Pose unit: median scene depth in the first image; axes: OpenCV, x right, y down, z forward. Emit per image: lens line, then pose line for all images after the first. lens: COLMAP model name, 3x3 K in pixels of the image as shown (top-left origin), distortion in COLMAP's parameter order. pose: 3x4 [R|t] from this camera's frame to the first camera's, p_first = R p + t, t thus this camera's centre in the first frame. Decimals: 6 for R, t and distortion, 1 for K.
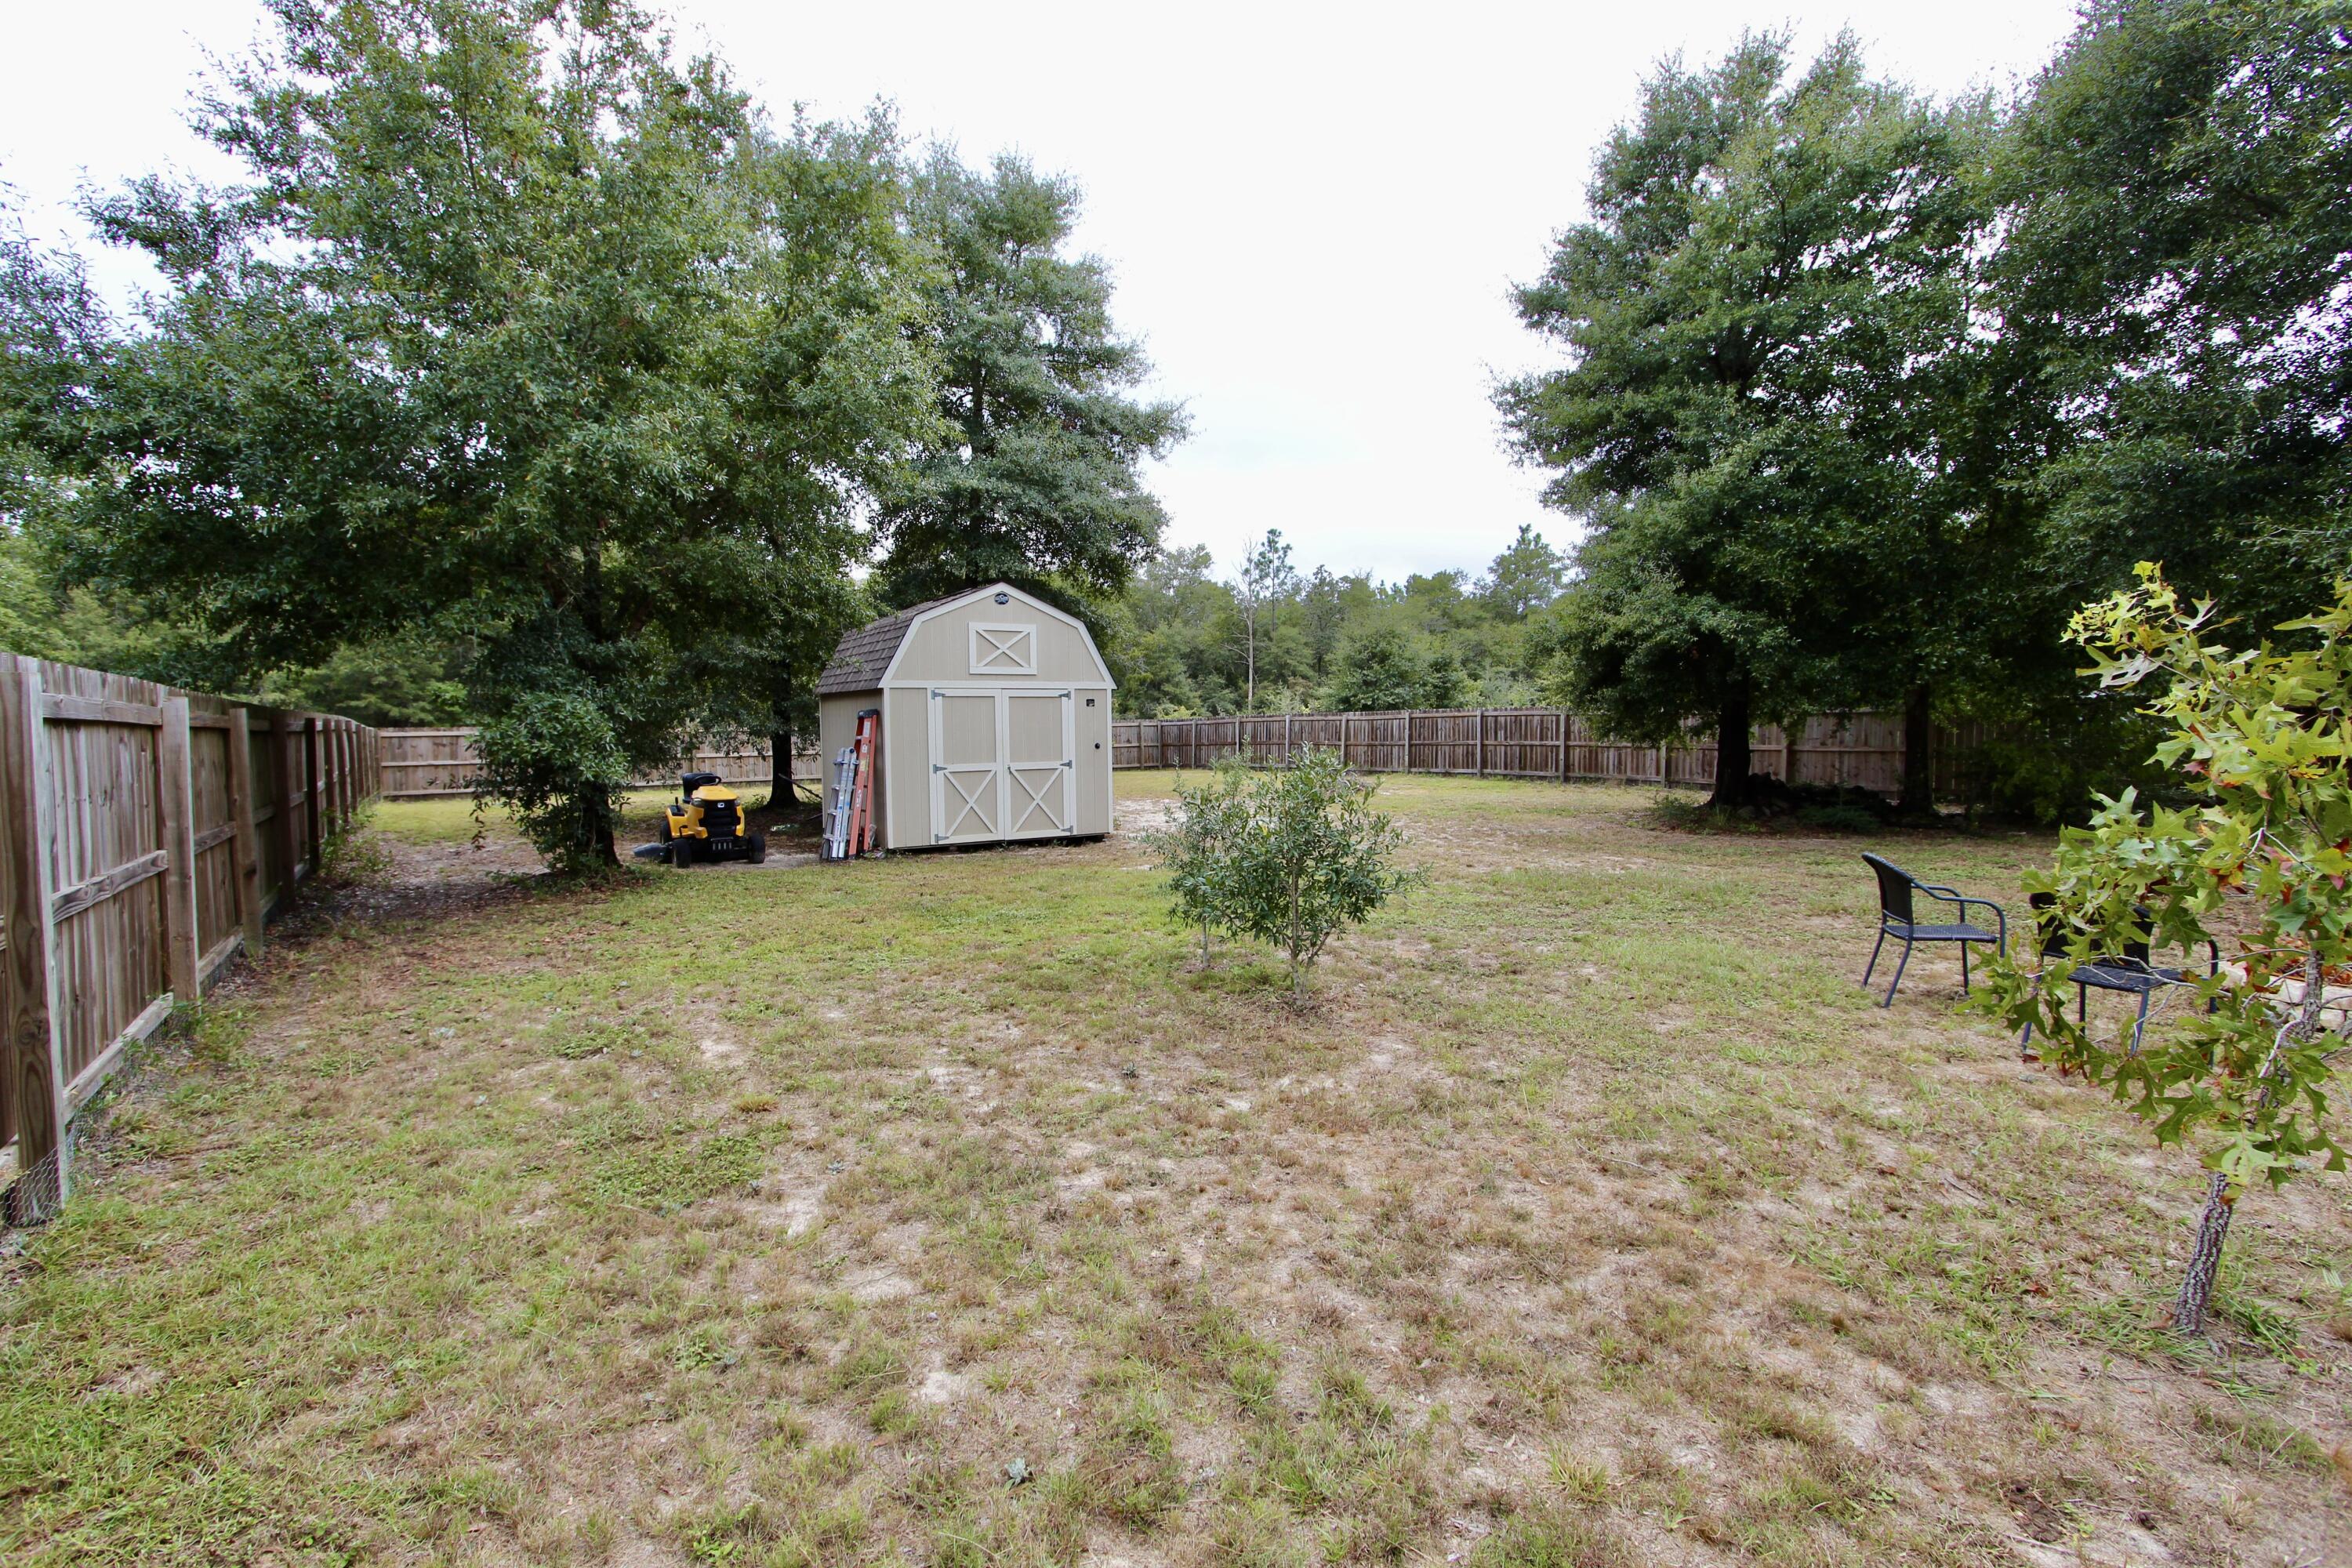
lens RADIAL K [[1084.8, 0, 1177.9], [0, 1084.8, 773.7], [0, 0, 1]] dist [-0.016282, 0.001876]
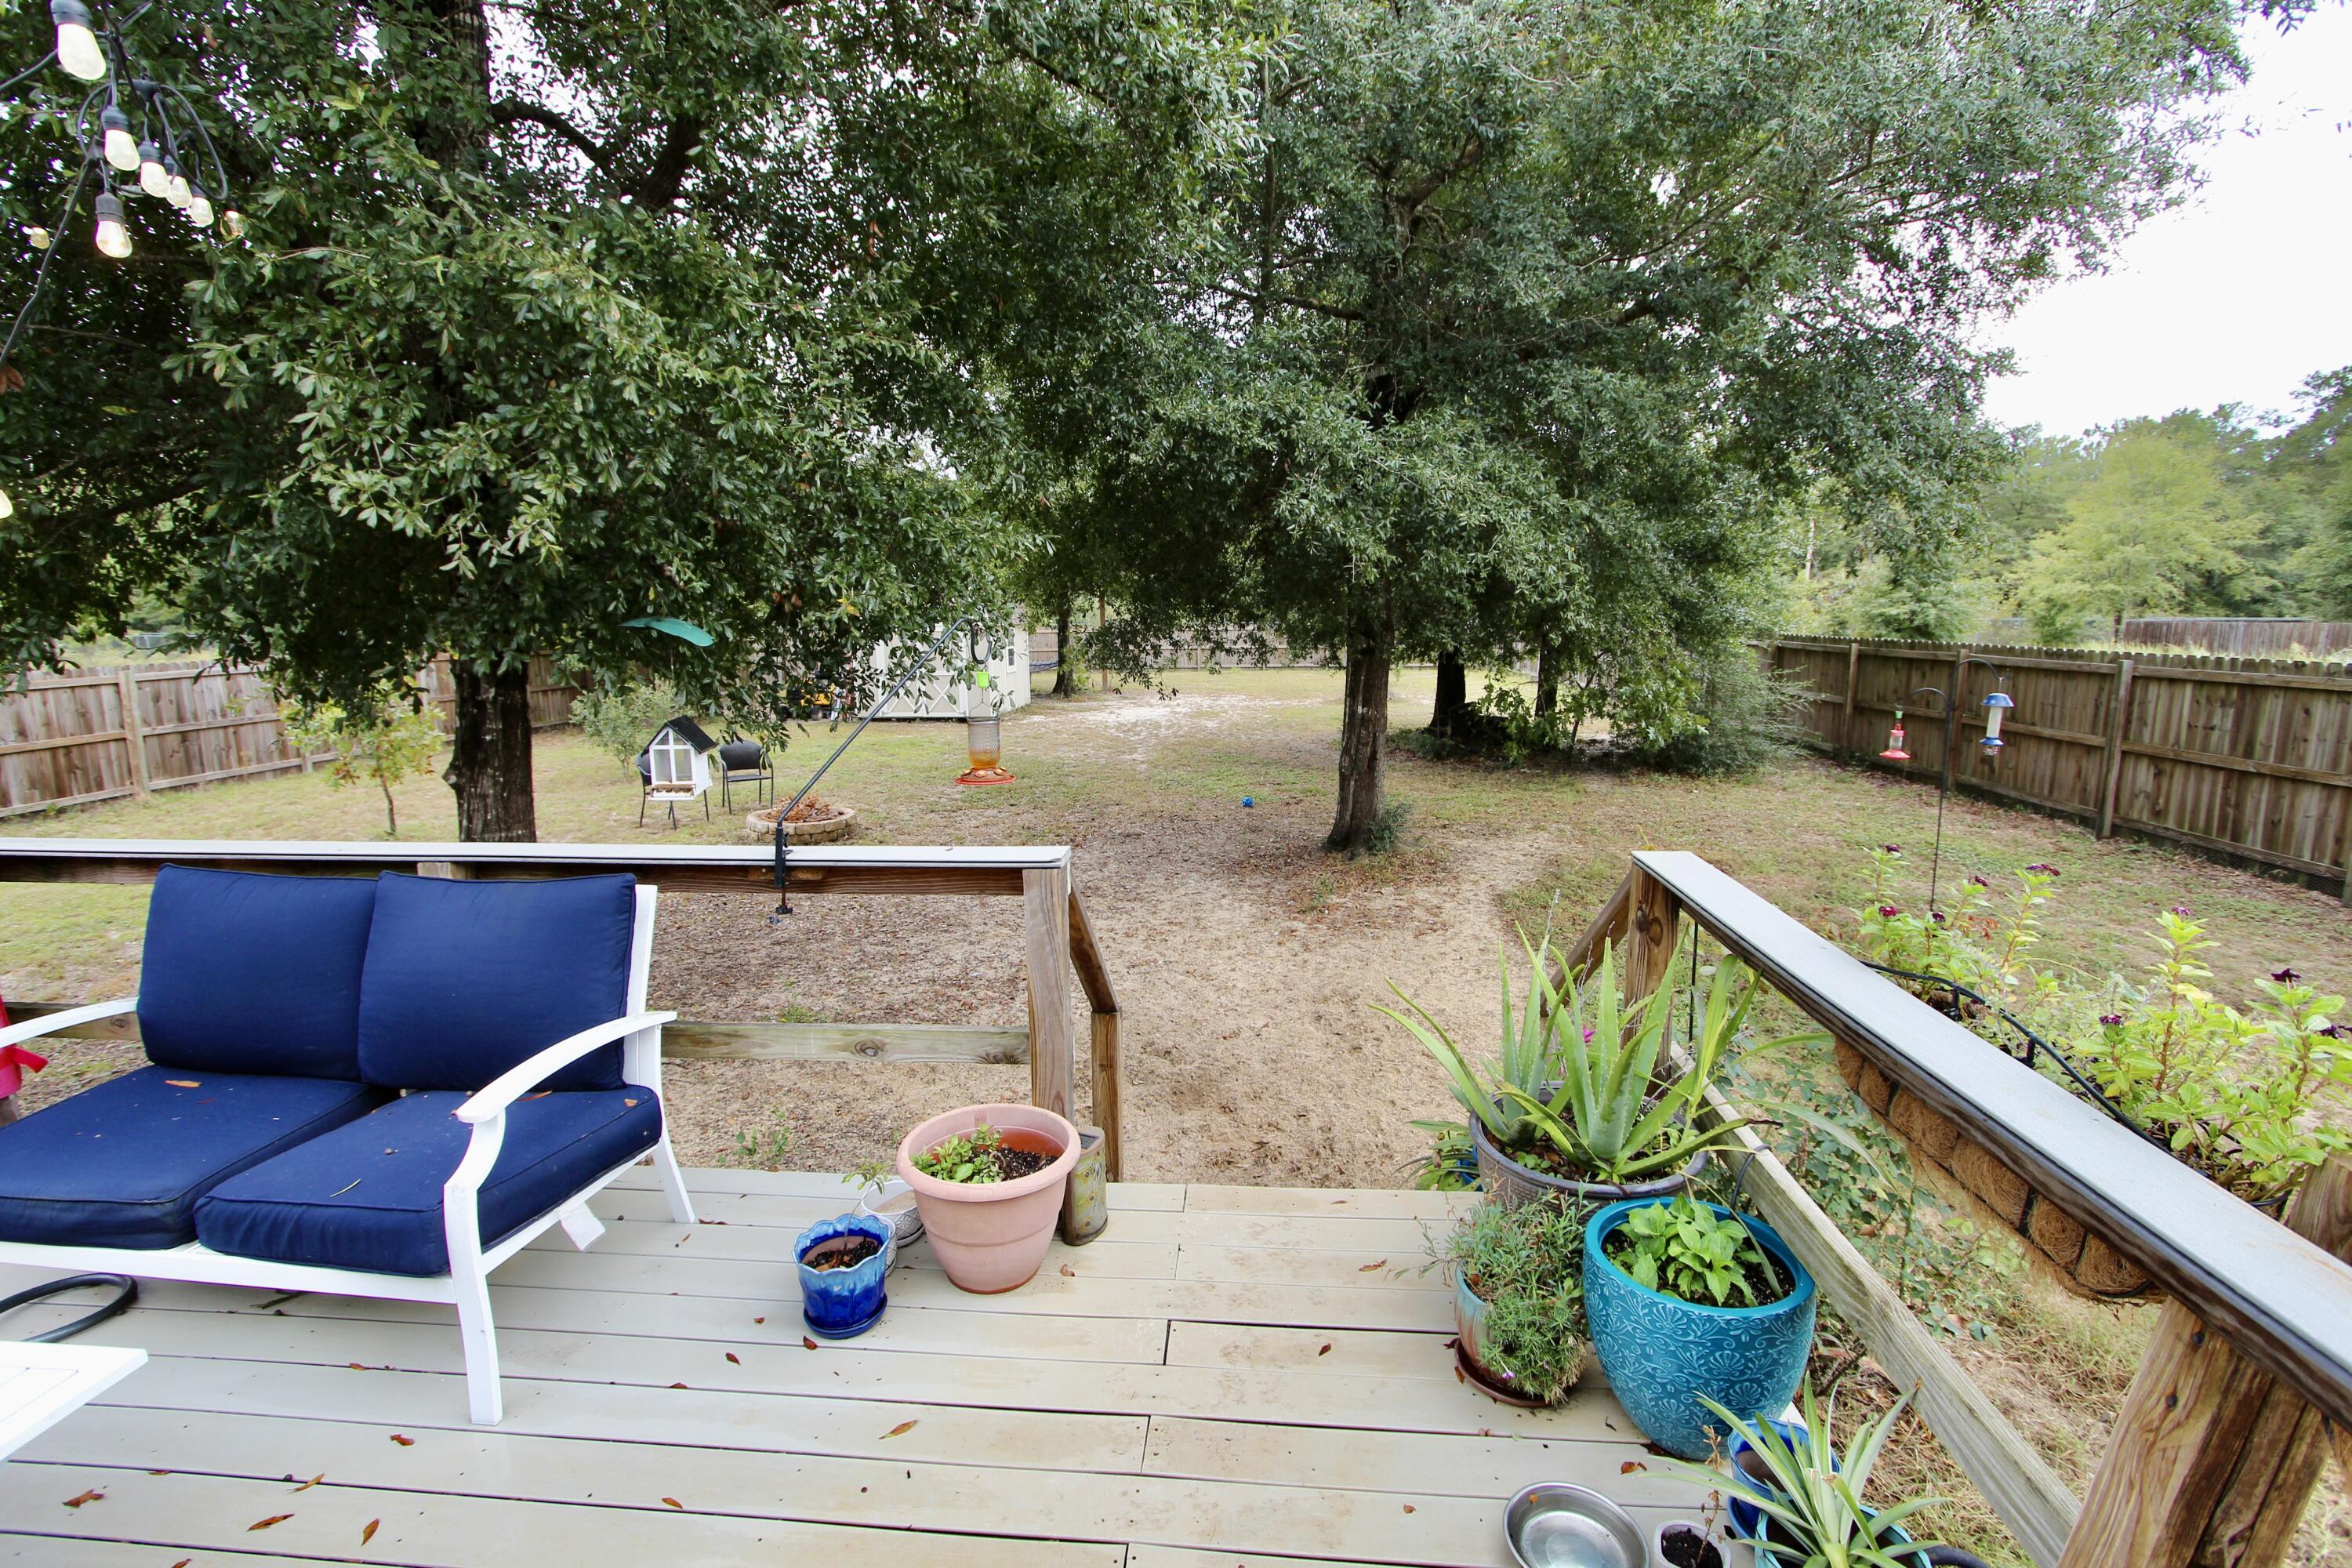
lens RADIAL K [[1084.8, 0, 1175.0], [0, 1084.8, 780.4], [0, 0, 1]] dist [-0.016282, 0.001876]
pose [[0.773560, 0.102076, -0.625448, 1.151930], [-0.026682, 0.991313, 0.128786, -0.065775], [0.633161, -0.082935, 0.769564, -0.059091]]
